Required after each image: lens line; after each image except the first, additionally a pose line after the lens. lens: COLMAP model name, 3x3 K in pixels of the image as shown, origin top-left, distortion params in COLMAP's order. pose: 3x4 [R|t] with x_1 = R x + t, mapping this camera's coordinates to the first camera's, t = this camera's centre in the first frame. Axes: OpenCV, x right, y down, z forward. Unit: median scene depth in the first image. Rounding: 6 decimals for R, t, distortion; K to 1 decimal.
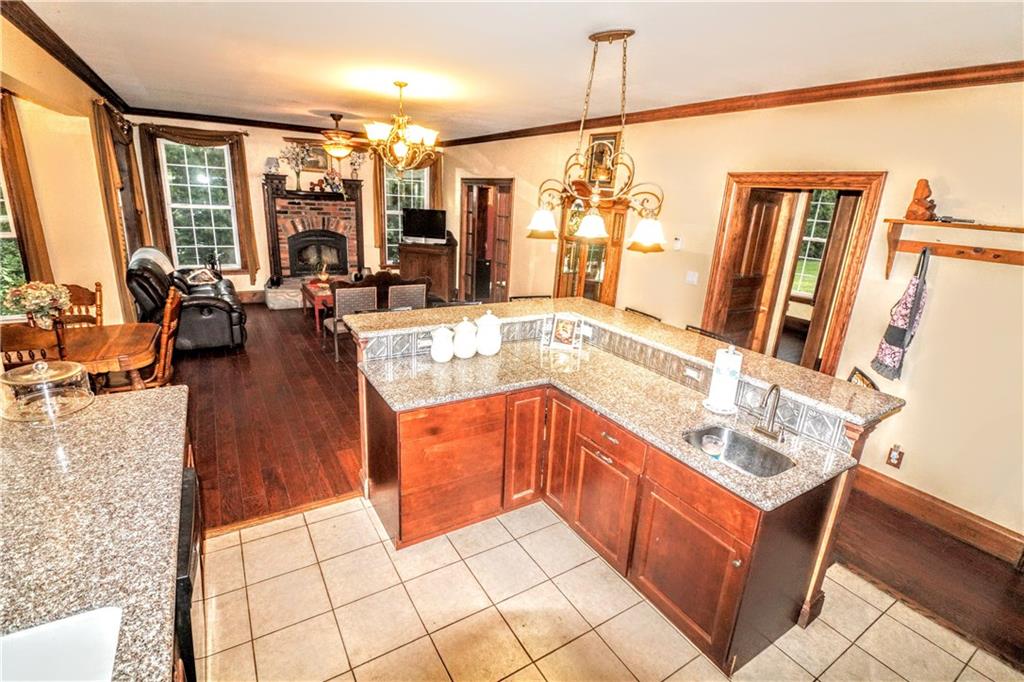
lens RADIAL K [[474.5, 0, 513.2], [0, 474.5, 339.8], [0, 0, 1]] dist [-0.021768, -0.001739]
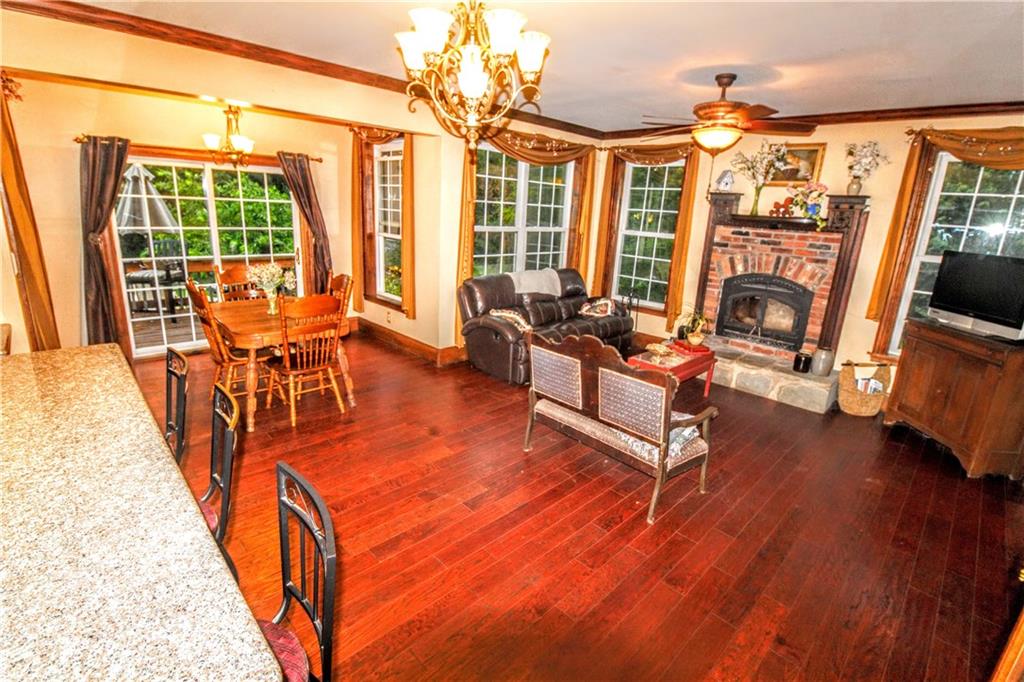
lens RADIAL K [[474.5, 0, 509.3], [0, 474.5, 342.7], [0, 0, 1]] dist [-0.021768, -0.001739]
pose [[0.205289, 0.220929, -0.953439, 0.157360], [-0.318342, 0.936287, 0.148411, -0.131400], [0.925481, 0.273053, 0.262540, 0.538870]]
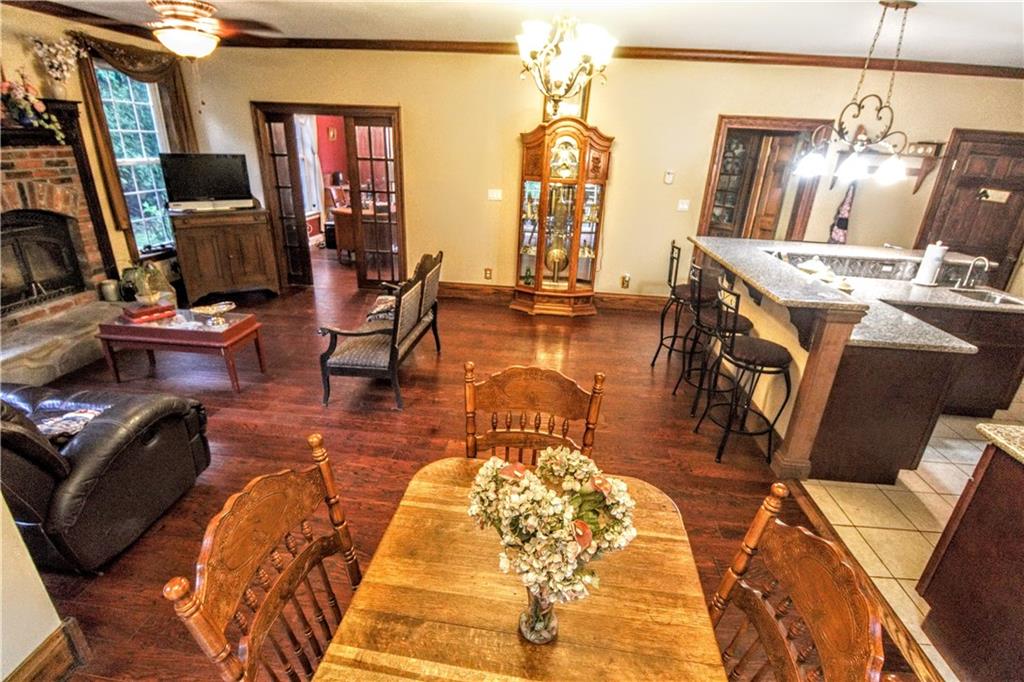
lens RADIAL K [[474.5, 0, 512.9], [0, 474.5, 339.1], [0, 0, 1]] dist [-0.021768, -0.001739]
pose [[0.605795, -0.328691, 0.724551, -0.498205], [0.222980, 0.944319, 0.241955, -0.114925], [-0.763735, 0.014985, 0.645355, 0.330645]]
